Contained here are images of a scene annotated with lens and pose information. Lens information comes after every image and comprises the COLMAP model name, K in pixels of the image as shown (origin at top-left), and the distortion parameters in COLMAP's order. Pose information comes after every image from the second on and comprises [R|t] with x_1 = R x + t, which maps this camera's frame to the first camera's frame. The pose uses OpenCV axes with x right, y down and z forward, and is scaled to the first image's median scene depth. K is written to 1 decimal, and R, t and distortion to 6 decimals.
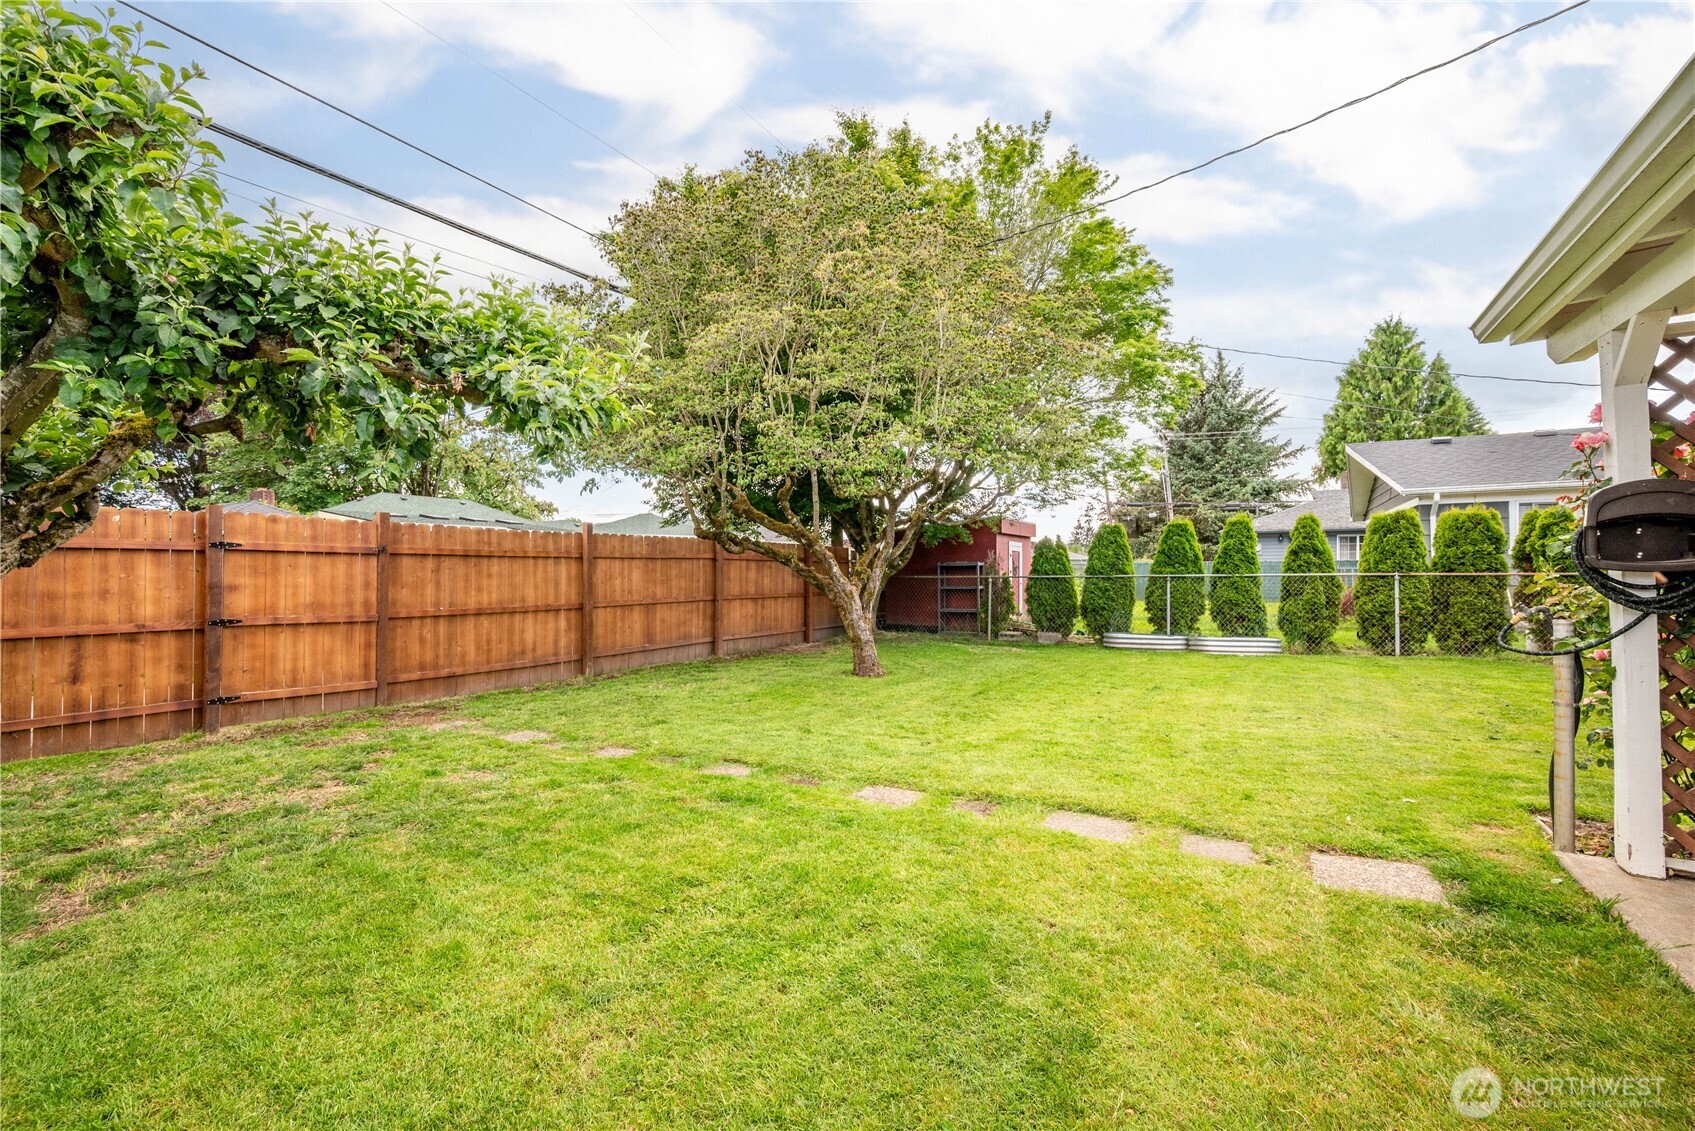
lens RADIAL K [[726.2, 0, 848.9], [0, 726.2, 565.1], [0, 0, 1]] dist [0.000402, -0.000812]
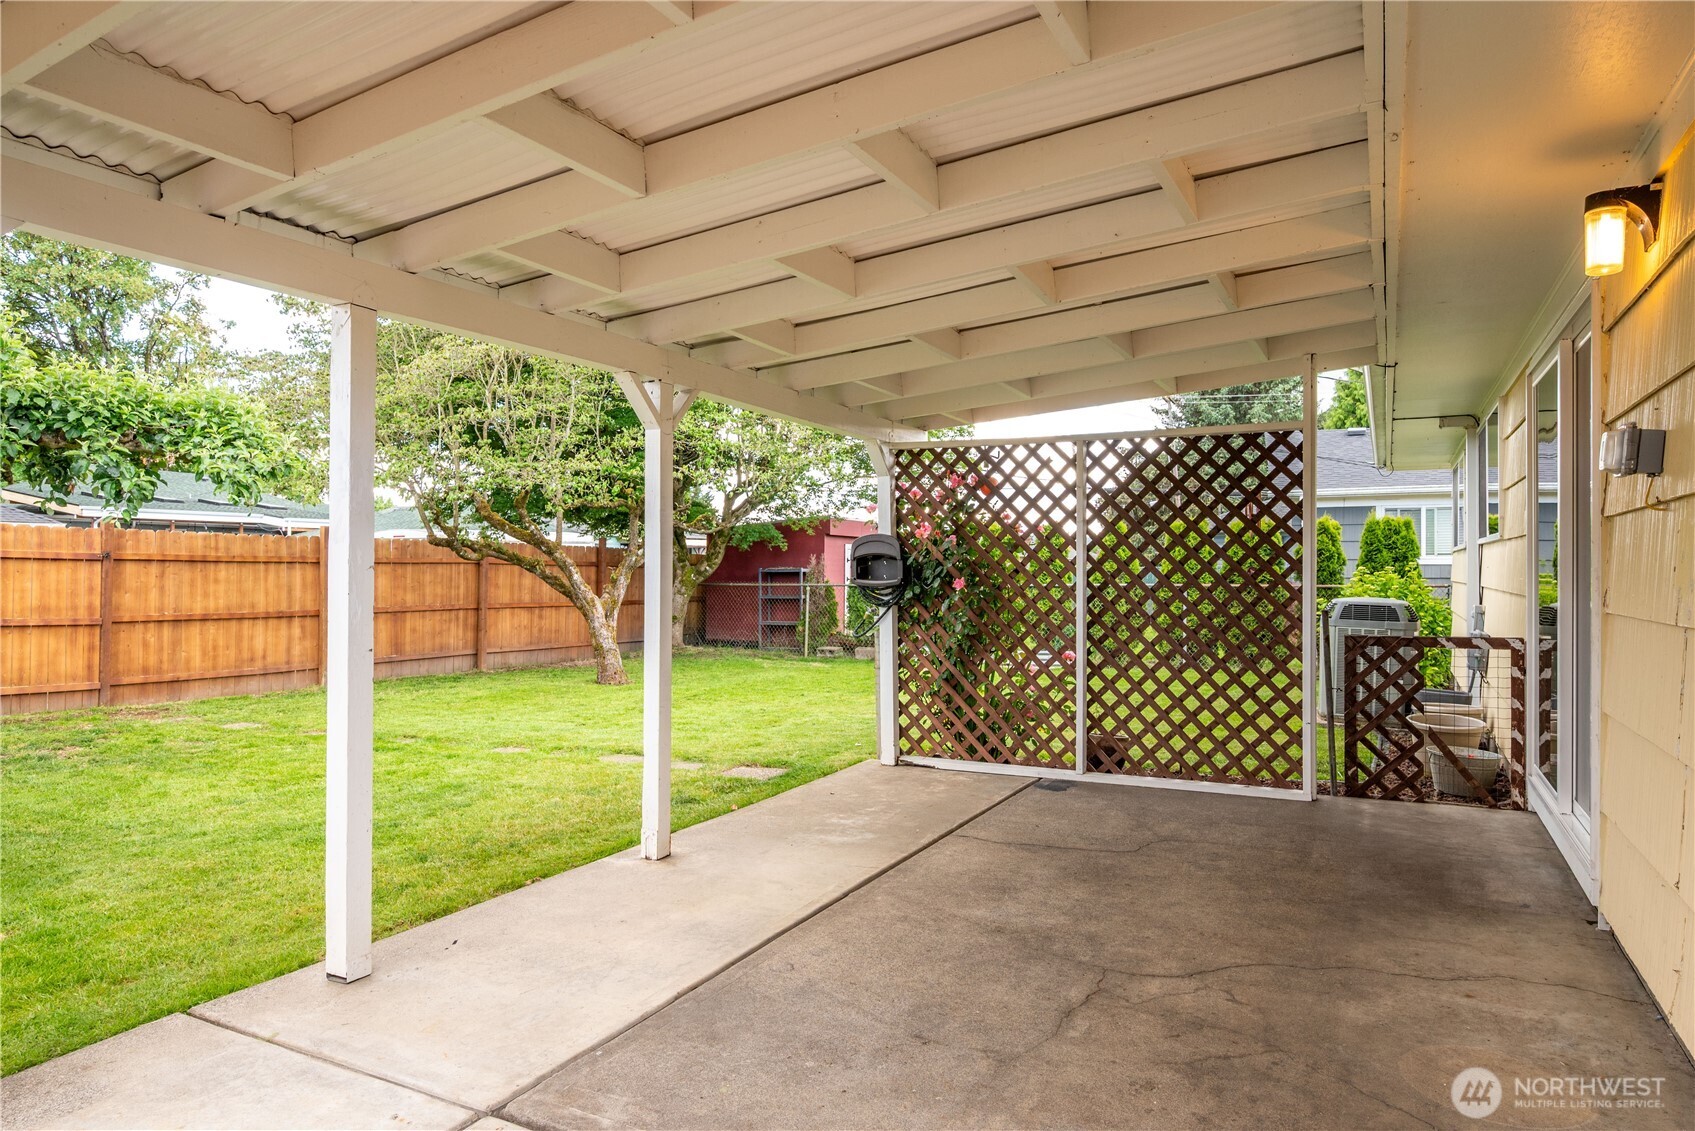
lens RADIAL K [[1057.5, 0, 847.6], [0, 1057.5, 562.9], [0, 0, 1]] dist [-0.001061, 0.004302]
pose [[0.998465, 0.008021, 0.054805, 0.294304], [-0.007909, 0.999966, -0.002254, -0.014099], [-0.054821, 0.001817, 0.998495, -0.502963]]
